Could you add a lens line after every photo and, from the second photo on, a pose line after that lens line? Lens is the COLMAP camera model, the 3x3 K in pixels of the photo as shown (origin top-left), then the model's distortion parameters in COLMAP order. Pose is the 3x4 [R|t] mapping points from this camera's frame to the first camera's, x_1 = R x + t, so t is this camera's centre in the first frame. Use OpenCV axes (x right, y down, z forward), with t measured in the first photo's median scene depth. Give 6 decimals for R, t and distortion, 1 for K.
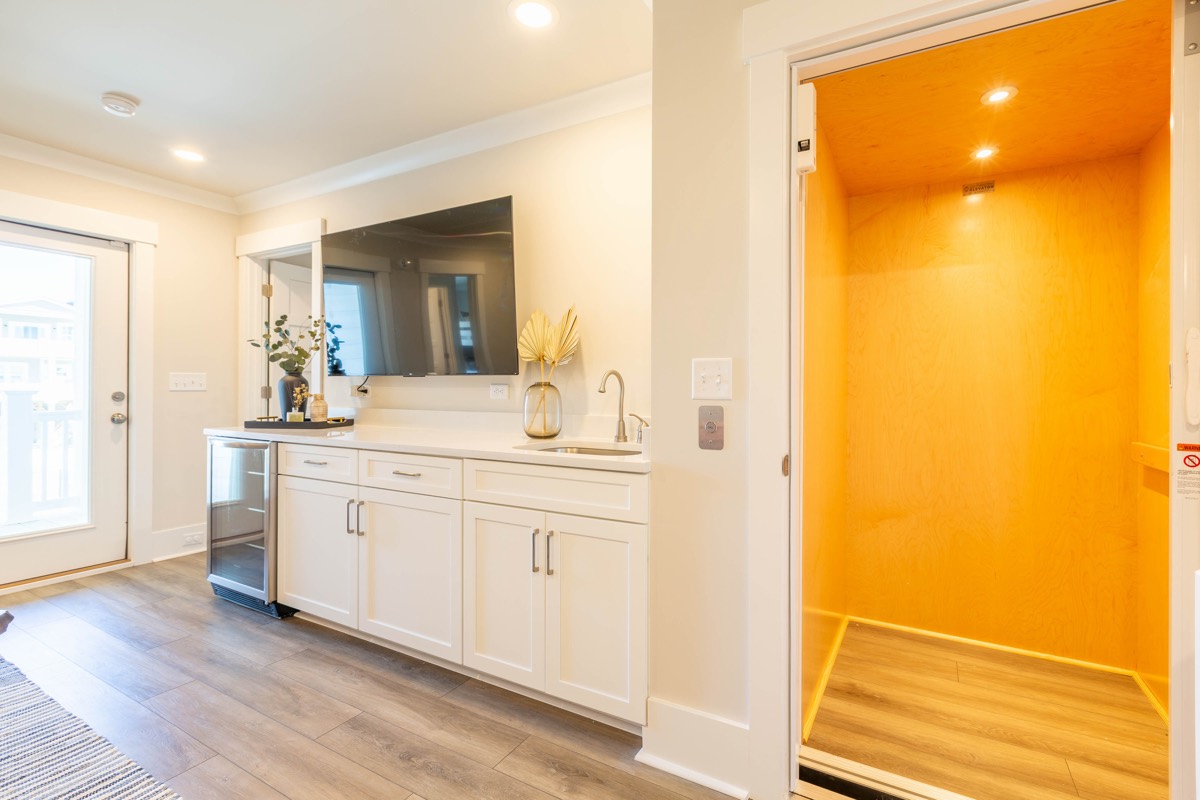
lens RADIAL K [[541.8, 0, 603.0], [0, 541.8, 387.2], [0, 0, 1]] dist [0.002343, -0.000071]
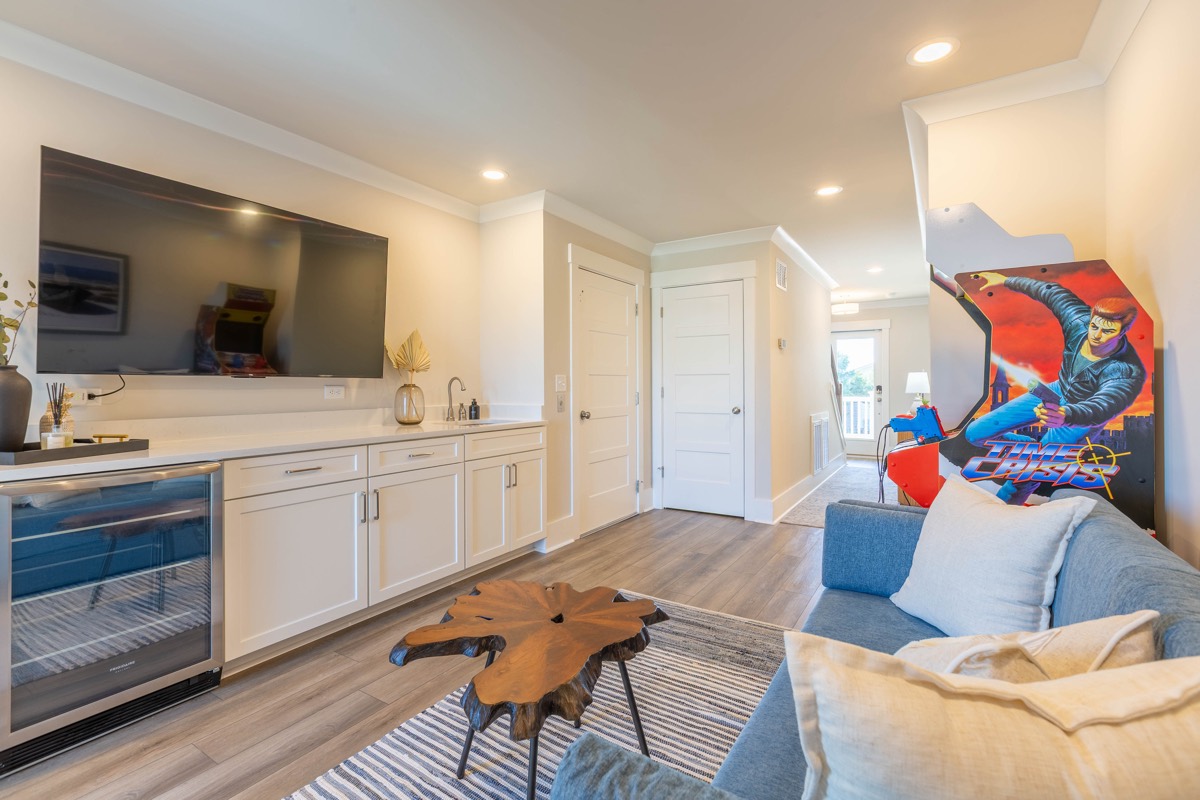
lens RADIAL K [[541.8, 0, 603.0], [0, 541.8, 387.2], [0, 0, 1]] dist [0.002343, -0.000071]
pose [[0.049930, -0.005837, 0.998736, -1.656065], [0.002791, 0.999980, 0.005705, -0.009026], [-0.998749, 0.002502, 0.049946, 0.498850]]
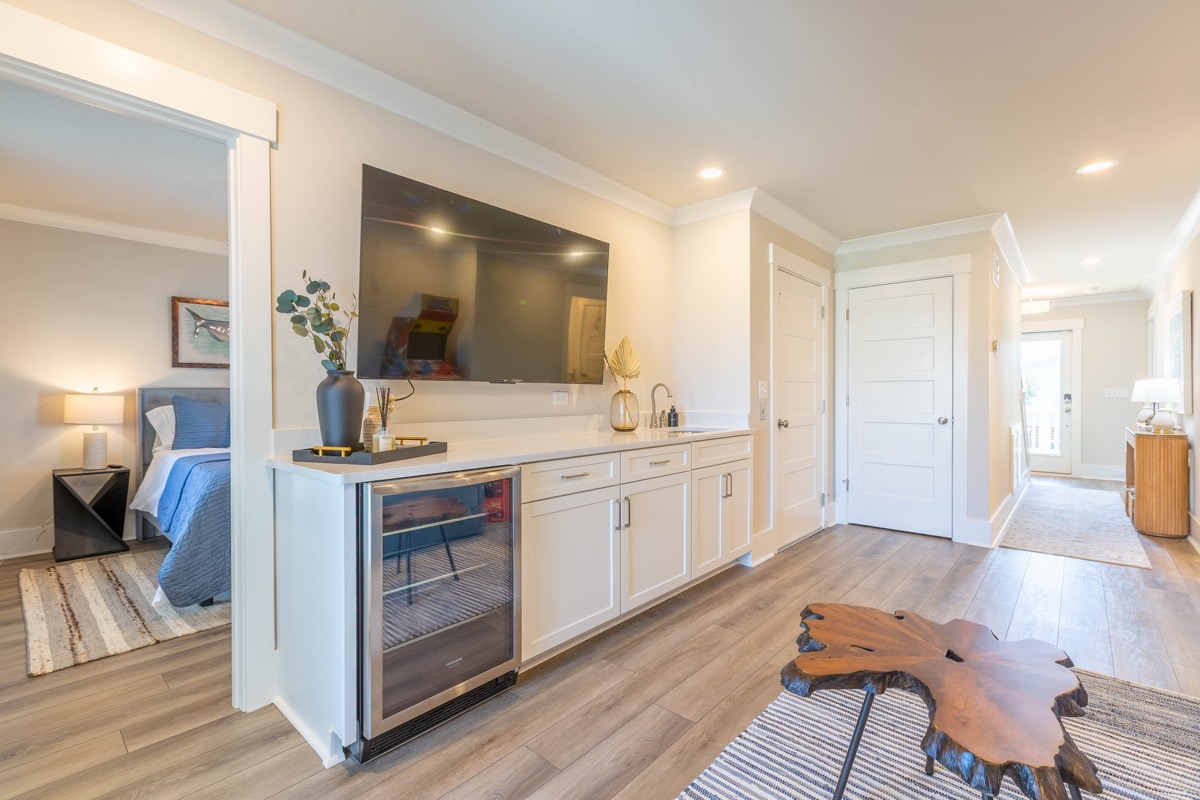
lens RADIAL K [[536.0, 0, 600.0], [0, 536.0, 400.0], [0, 0, 1]] dist [0.004675, 0.000320]
pose [[0.215414, -0.014563, 0.976414, -1.638232], [0.000520, 0.999890, 0.014799, -0.005788], [-0.976523, -0.002680, 0.215398, 0.869857]]
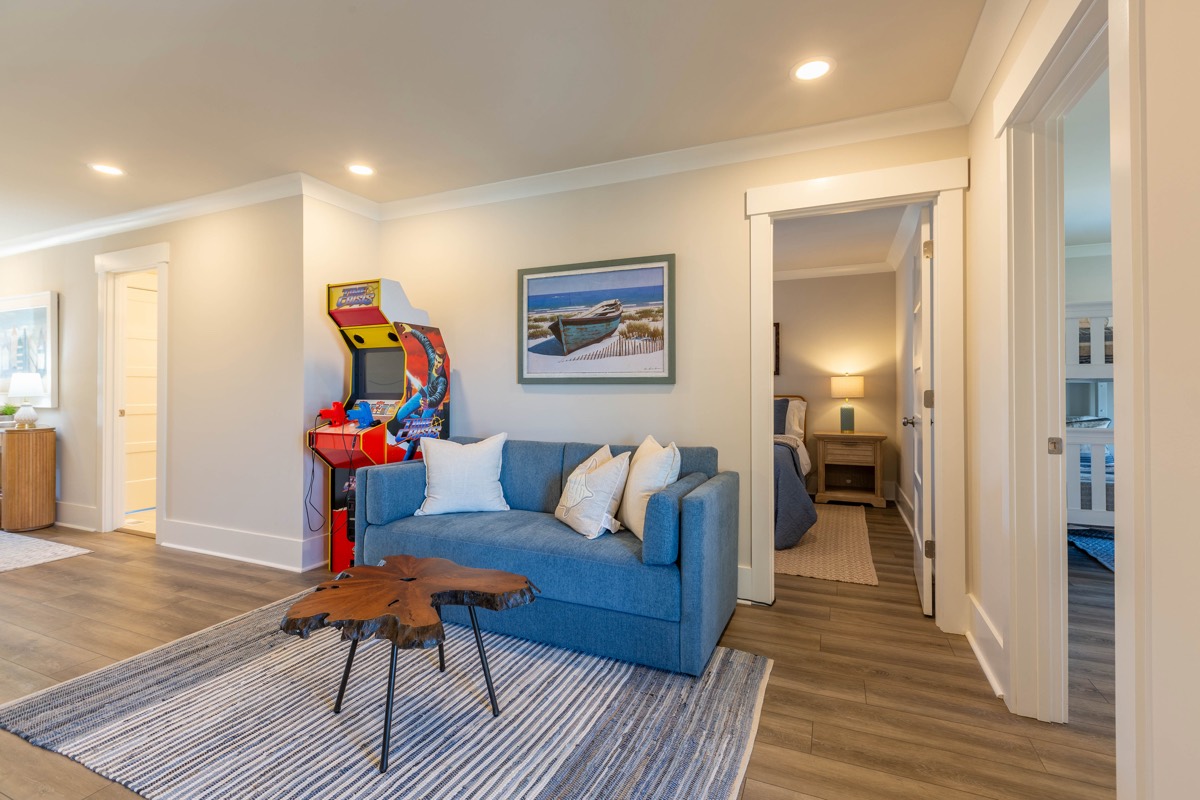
lens RADIAL K [[541.8, 0, 603.0], [0, 541.8, 387.2], [0, 0, 1]] dist [0.002343, -0.000071]
pose [[-0.994296, -0.005606, -0.106509, -1.148784], [-0.005104, 0.999975, -0.004986, -0.002943], [0.106534, -0.004414, -0.994299, 1.512933]]
